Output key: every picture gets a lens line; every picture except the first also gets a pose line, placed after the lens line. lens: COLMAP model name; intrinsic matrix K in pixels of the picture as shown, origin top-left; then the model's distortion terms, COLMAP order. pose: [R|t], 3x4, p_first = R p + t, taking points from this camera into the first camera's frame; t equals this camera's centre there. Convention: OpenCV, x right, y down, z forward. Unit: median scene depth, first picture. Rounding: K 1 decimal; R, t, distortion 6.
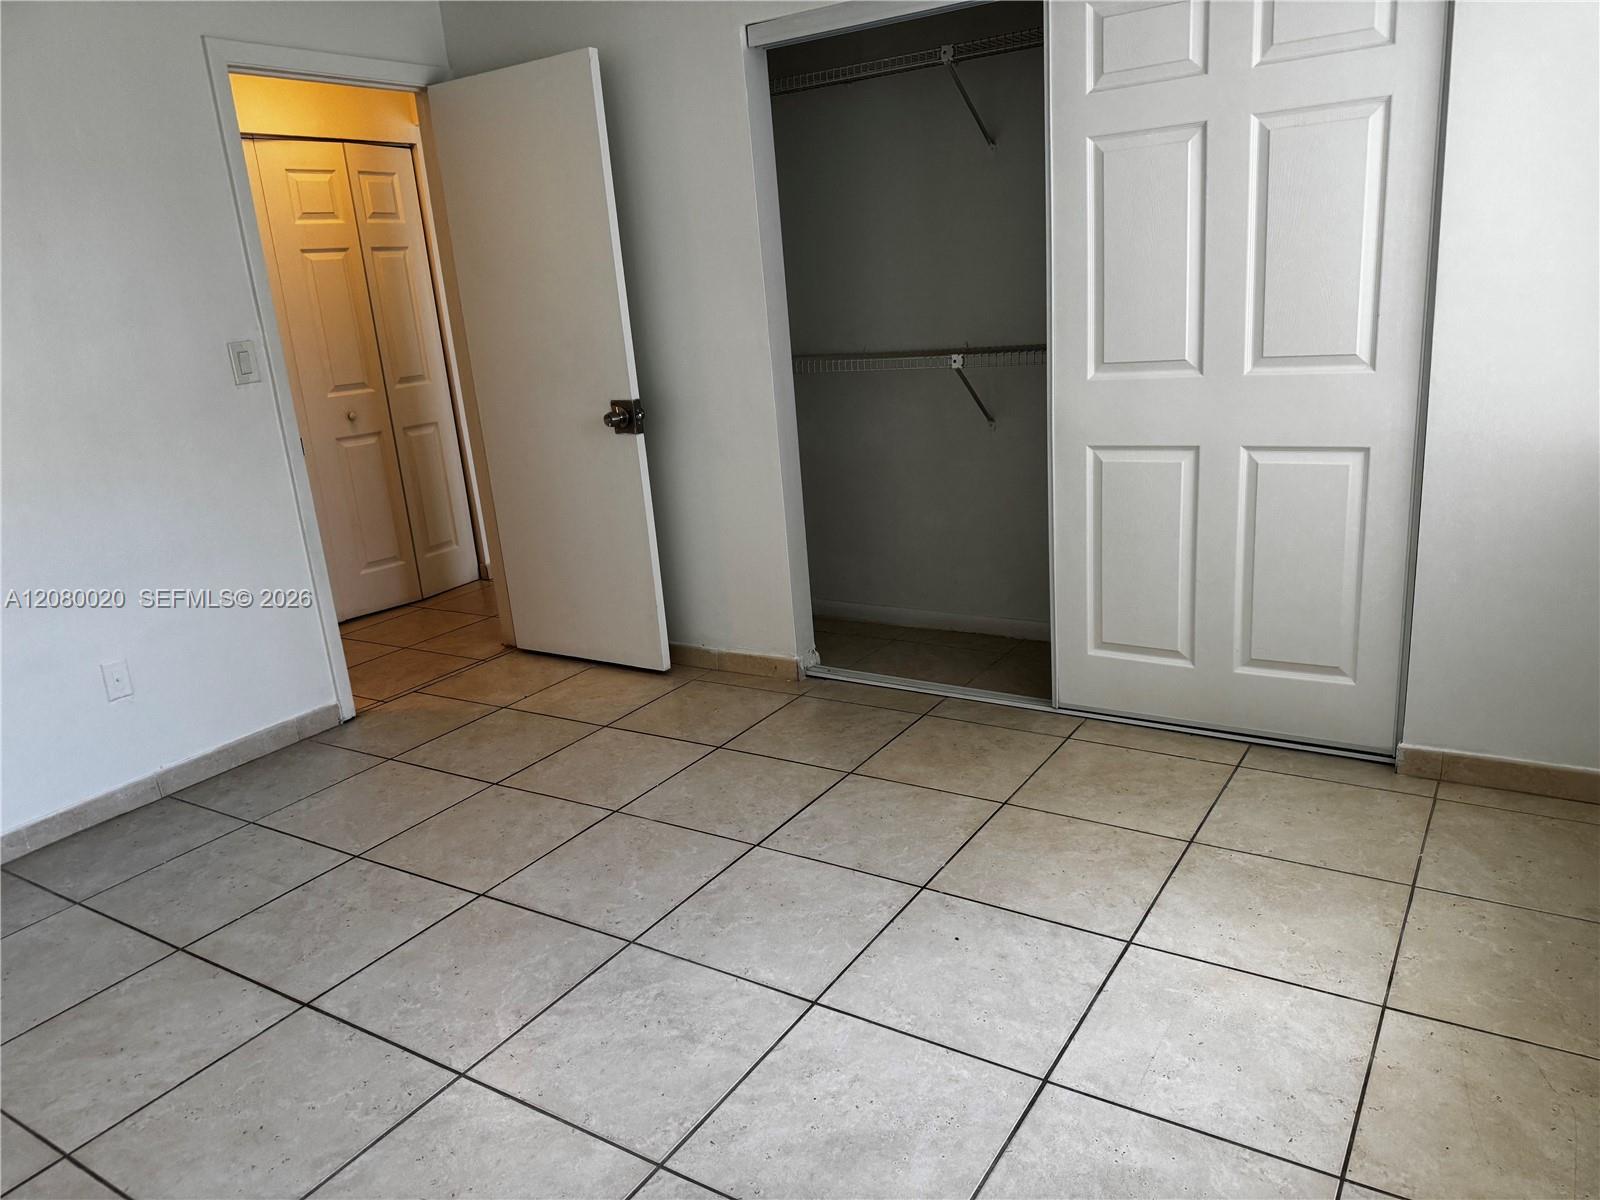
lens RADIAL K [[1109.3, 0, 806.8], [0, 1109.3, 610.1], [0, 0, 1]] dist [0.037820, -0.100763]
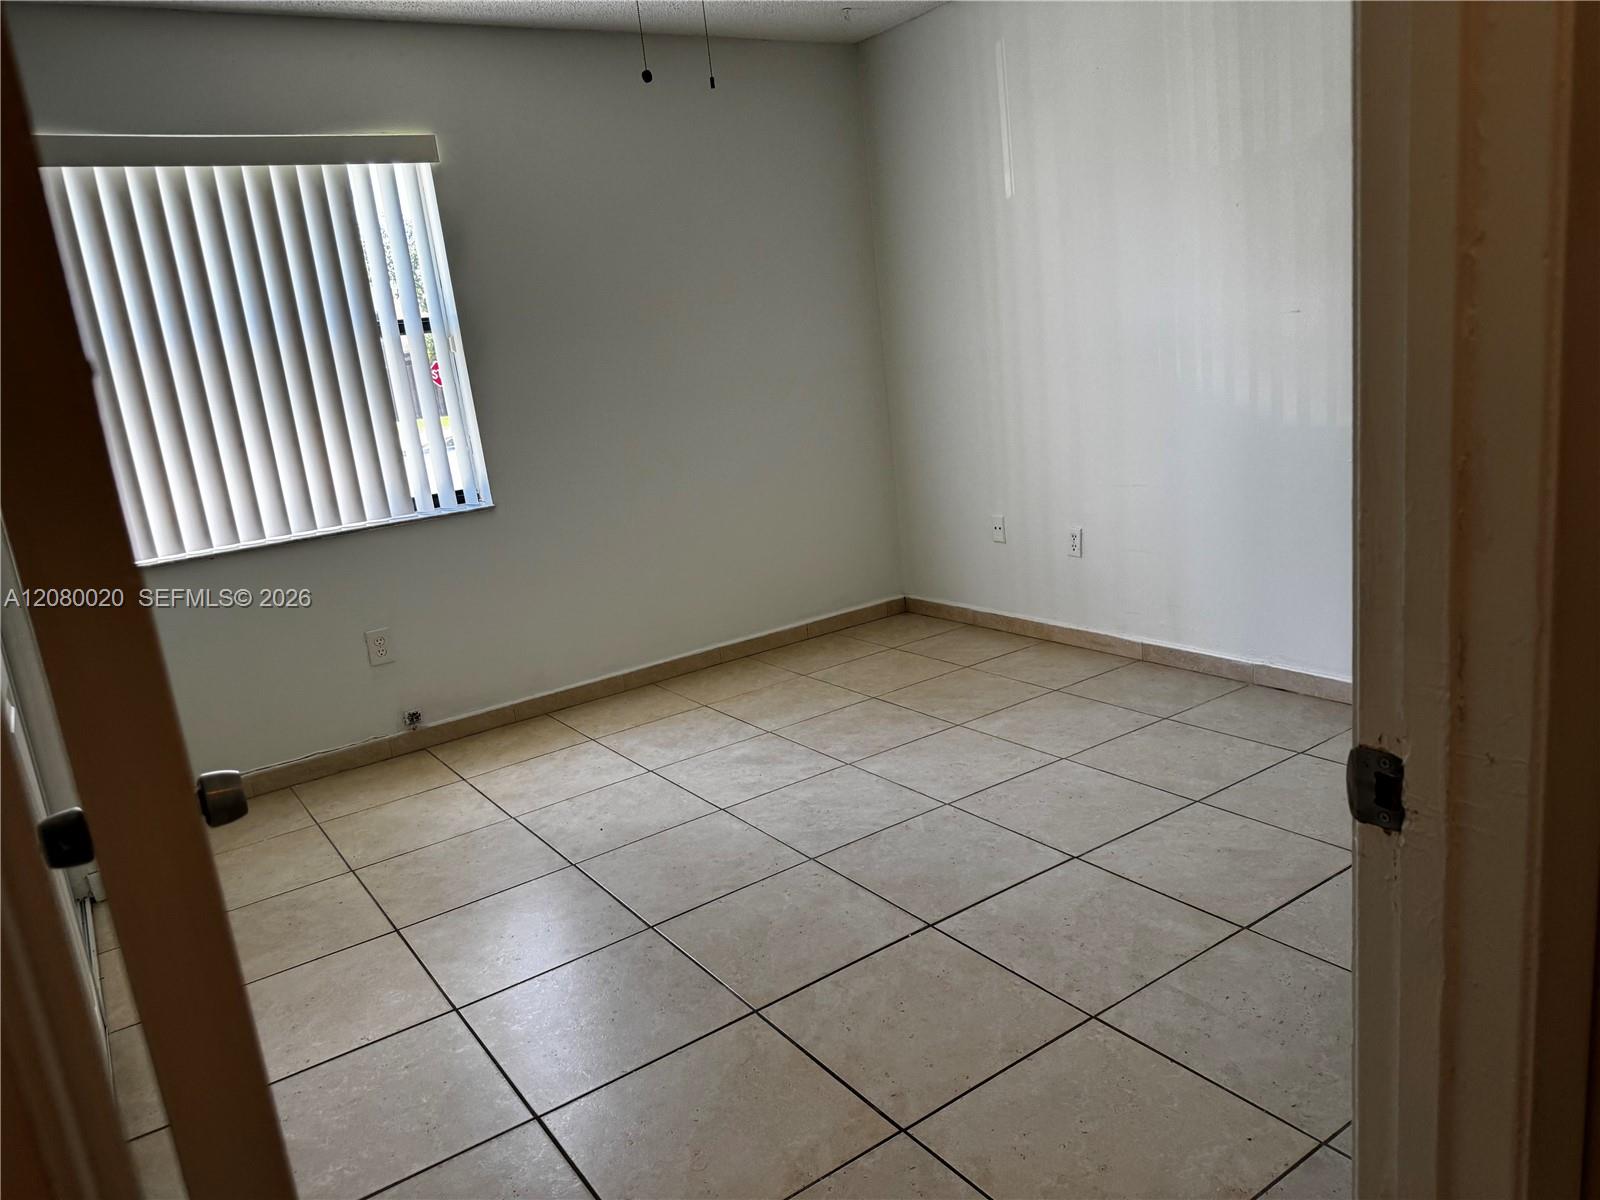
lens RADIAL K [[1143.6, 0, 797.8], [0, 1143.6, 593.2], [0, 0, 1]] dist [0.014018, -0.011598]
pose [[-0.903461, 0.082320, 0.420693, -0.705504], [0.274540, 0.864826, 0.420362, -0.488879], [-0.329222, 0.495277, -0.803936, 1.902966]]
